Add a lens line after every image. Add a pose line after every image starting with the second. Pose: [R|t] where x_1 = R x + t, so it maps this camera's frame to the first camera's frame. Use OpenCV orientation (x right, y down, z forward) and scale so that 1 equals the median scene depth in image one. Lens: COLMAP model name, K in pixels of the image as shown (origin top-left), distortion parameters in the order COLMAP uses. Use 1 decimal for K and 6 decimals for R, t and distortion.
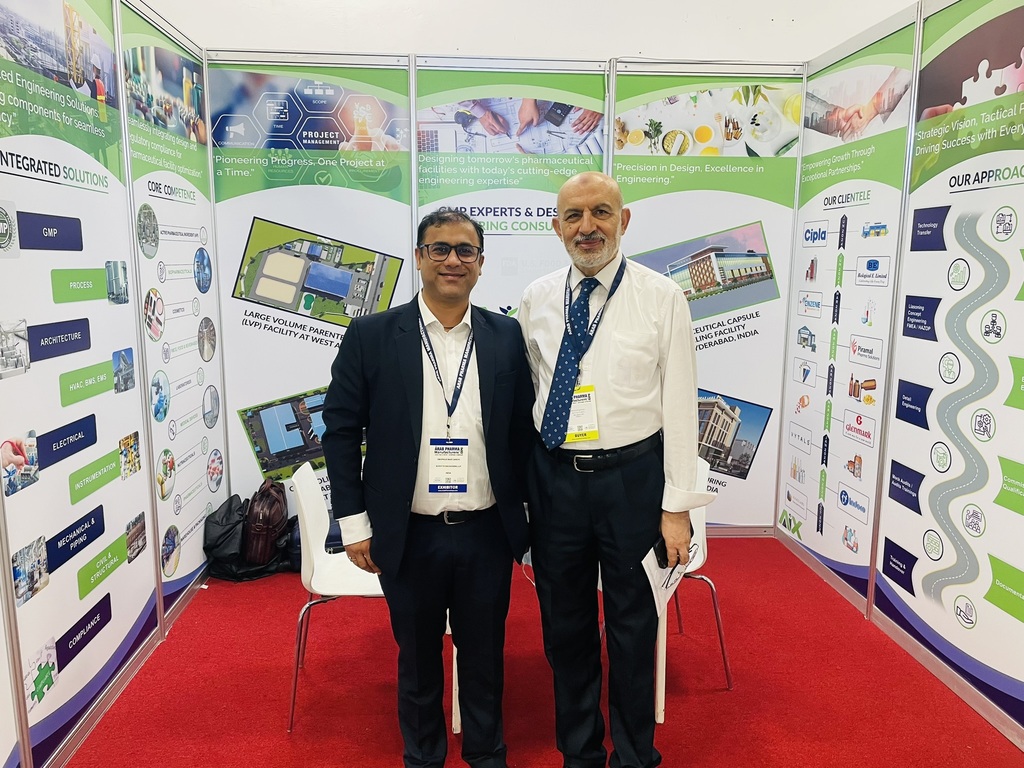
lens RADIAL K [[771.7, 0, 506.9], [0, 771.7, 385.9], [0, 0, 1]] dist [0.088758, -0.112778]
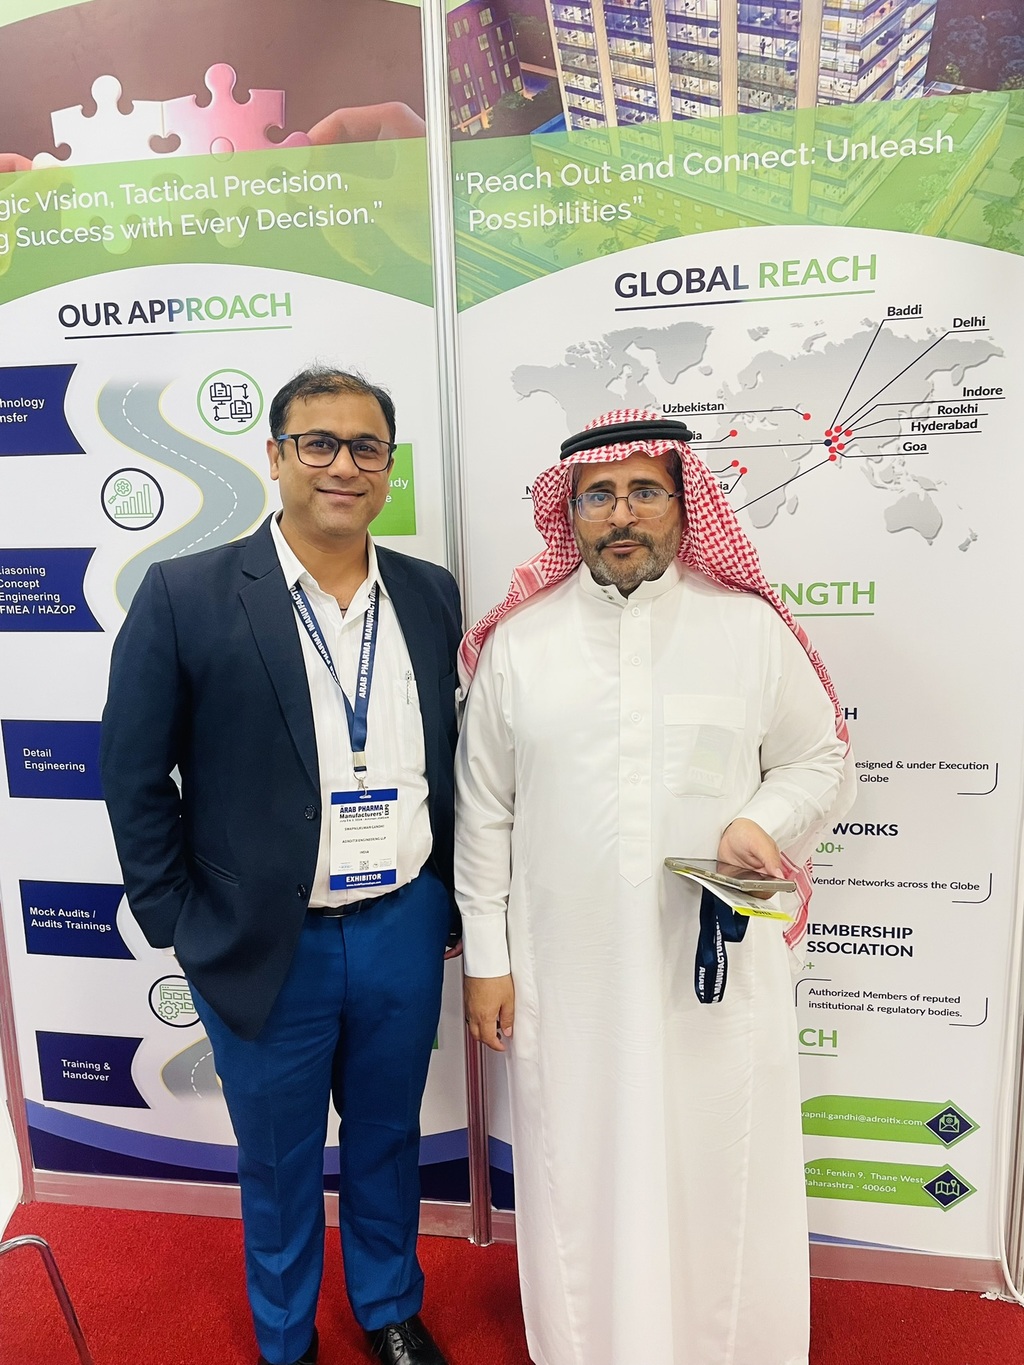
lens RADIAL K [[1019.8, 0, 500.3], [0, 1019.8, 680.8], [0, 0, 1]] dist [0.060519, -0.065635]
pose [[0.225097, -0.183680, 0.956866, -0.042275], [0.183765, 0.972448, 0.143441, -0.067700], [-0.956850, 0.143550, 0.252649, 0.533261]]
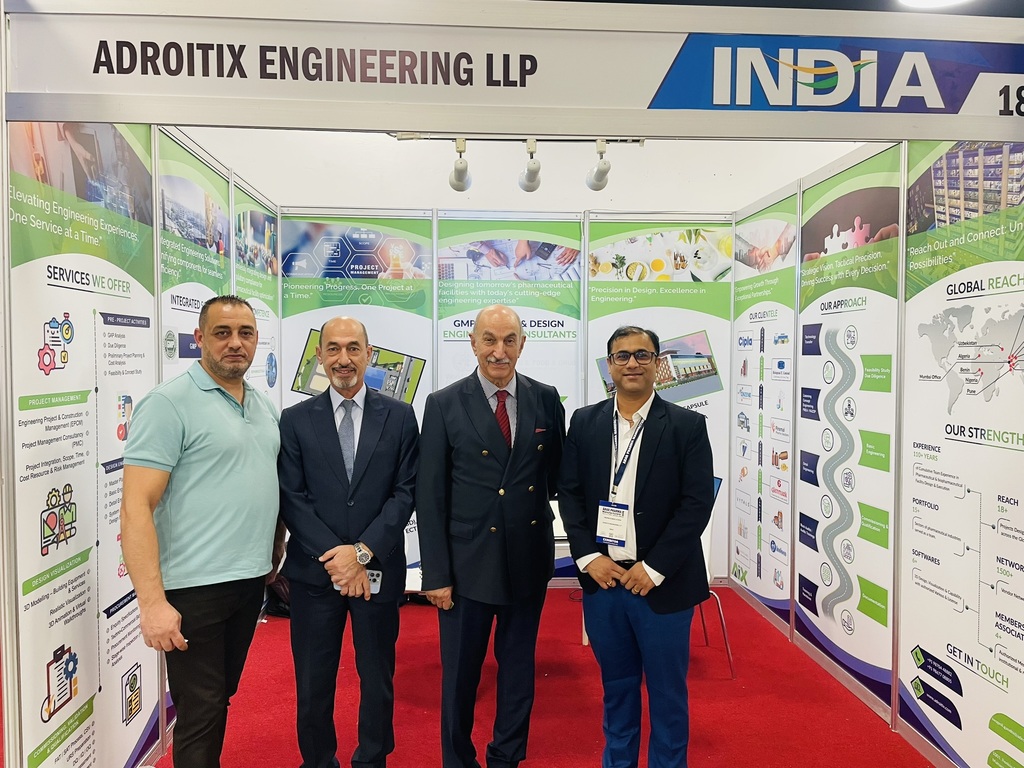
lens RADIAL K [[771.7, 0, 511.1], [0, 771.7, 386.4], [0, 0, 1]] dist [0.088758, -0.112778]
pose [[0.999989, -0.003028, -0.003505, 0.014685], [0.002580, 0.992617, -0.121267, 0.043177], [0.003846, 0.121257, 0.992614, -0.327206]]
